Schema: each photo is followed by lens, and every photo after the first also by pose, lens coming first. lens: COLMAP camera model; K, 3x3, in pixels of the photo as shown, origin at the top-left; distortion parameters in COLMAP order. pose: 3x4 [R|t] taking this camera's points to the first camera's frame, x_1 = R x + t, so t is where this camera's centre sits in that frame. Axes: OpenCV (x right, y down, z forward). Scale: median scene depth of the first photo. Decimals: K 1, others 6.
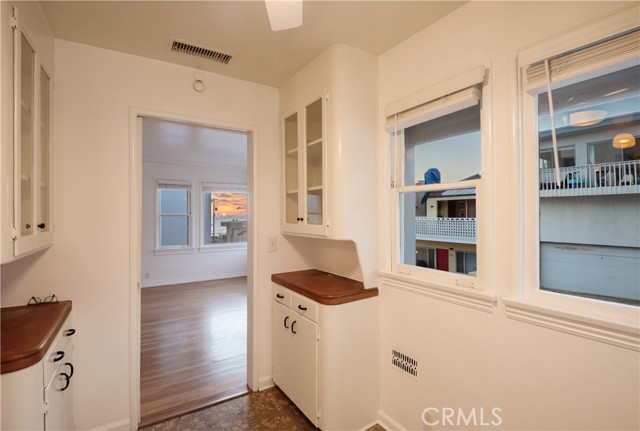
lens RADIAL K [[294.2, 0, 318.0], [0, 294.2, 211.8], [0, 0, 1]] dist [-0.029981, -0.001520]
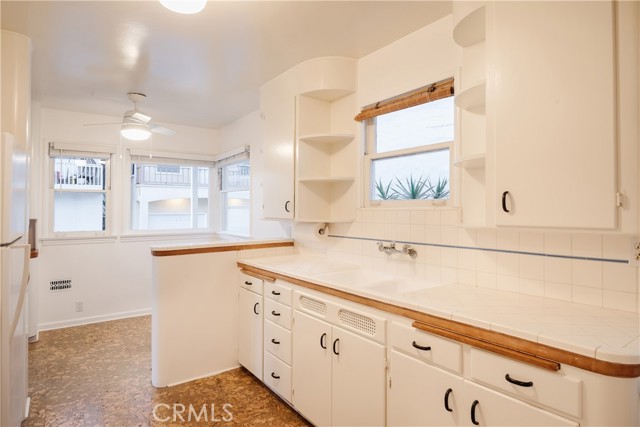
lens RADIAL K [[368.8, 0, 317.0], [0, 368.8, 213.0], [0, 0, 1]] dist [-0.003450, -0.008501]
pose [[-0.050280, -0.002661, 0.998732, -1.943323], [-0.009859, 0.999949, 0.002168, 0.038584], [-0.998686, -0.009737, -0.050304, -0.461527]]
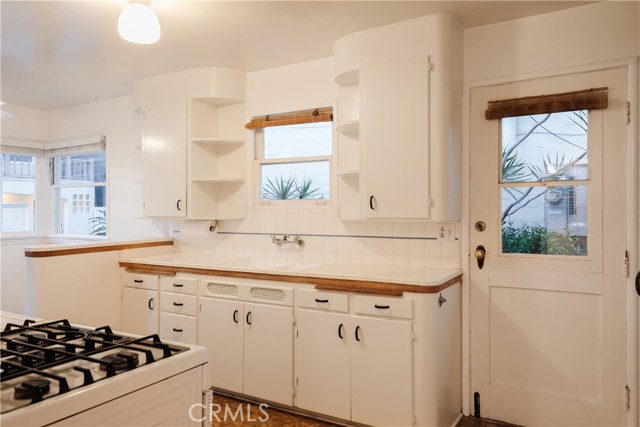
lens RADIAL K [[464.5, 0, 321.3], [0, 464.5, 214.7], [0, 0, 1]] dist [0.004653, -0.000177]
pose [[-0.449172, -0.003736, 0.893437, -2.448975], [-0.007262, 0.999973, 0.000531, 0.052401], [-0.893416, -0.006250, -0.449187, -0.083875]]
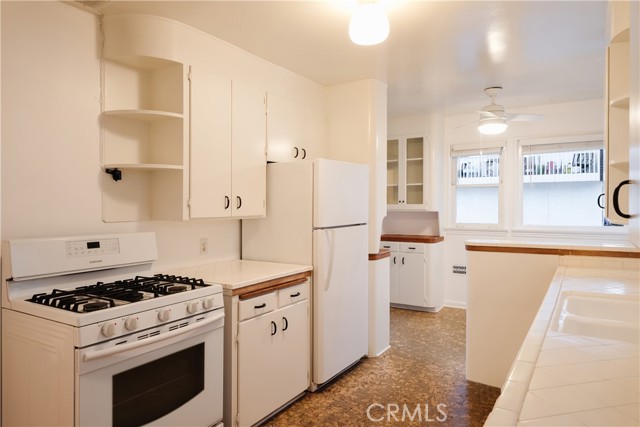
lens RADIAL K [[415.2, 0, 324.1], [0, 415.2, 212.7], [0, 0, 1]] dist [-0.010227, -0.000615]
pose [[0.903133, -0.009304, 0.429261, -1.710461], [-0.005572, 0.999427, 0.033383, 0.013740], [-0.429326, -0.032541, 0.902563, -1.149500]]
